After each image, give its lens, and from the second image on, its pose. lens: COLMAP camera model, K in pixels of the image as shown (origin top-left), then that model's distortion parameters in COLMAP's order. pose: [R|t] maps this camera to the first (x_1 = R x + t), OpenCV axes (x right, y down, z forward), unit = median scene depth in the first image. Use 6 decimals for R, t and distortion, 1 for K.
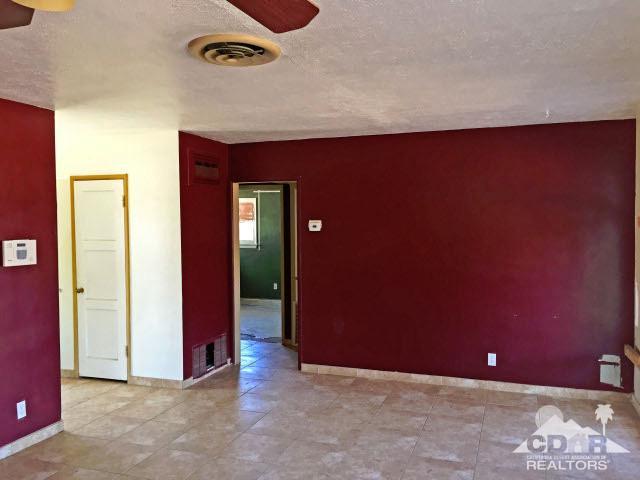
lens RADIAL K [[551.2, 0, 323.3], [0, 551.2, 238.9], [0, 0, 1]] dist [0.080499, -0.115629]
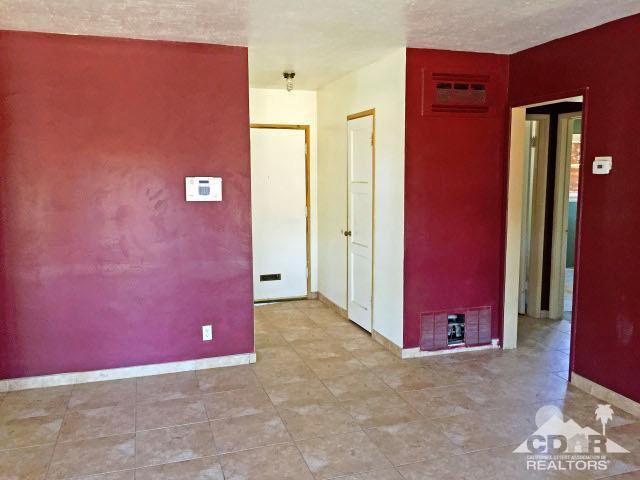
lens RADIAL K [[551.2, 0, 323.3], [0, 551.2, 238.9], [0, 0, 1]] dist [0.080499, -0.115629]
pose [[0.608281, 0.100290, -0.787361, 0.316047], [-0.027977, 0.994078, 0.105007, 0.001143], [0.793229, -0.041846, 0.607484, 0.381153]]
